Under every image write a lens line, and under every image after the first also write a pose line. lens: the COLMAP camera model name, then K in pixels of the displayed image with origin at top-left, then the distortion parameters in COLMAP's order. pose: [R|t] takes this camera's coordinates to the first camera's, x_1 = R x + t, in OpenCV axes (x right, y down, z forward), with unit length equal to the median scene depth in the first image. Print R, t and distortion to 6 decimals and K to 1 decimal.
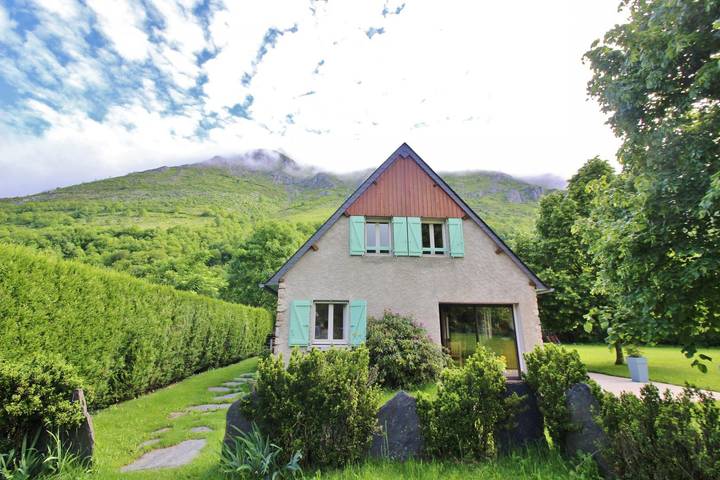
lens RADIAL K [[348.6, 0, 360.0], [0, 348.6, 240.0], [0, 0, 1]] dist [-0.003614, -0.000862]
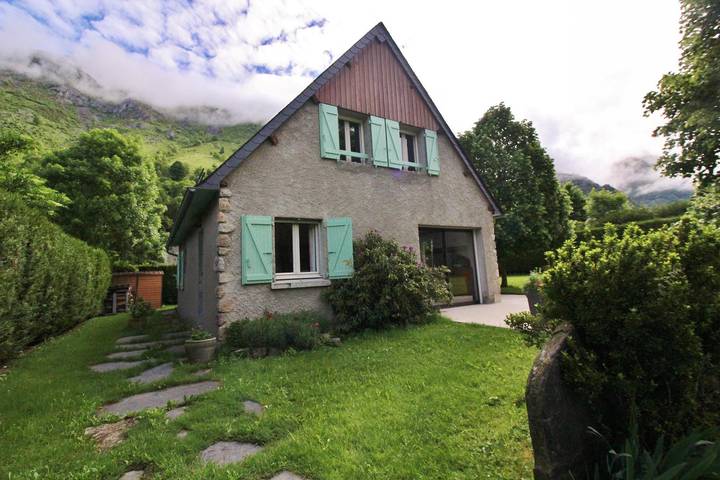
lens RADIAL K [[334.4, 0, 360.0], [0, 334.4, 240.0], [0, 0, 1]] dist [0.002063, -0.009128]
pose [[0.875847, -0.000118, 0.482589, -0.289700], [-0.063082, 0.991392, 0.114729, 0.126267], [-0.478449, -0.130928, 0.868300, 0.332763]]
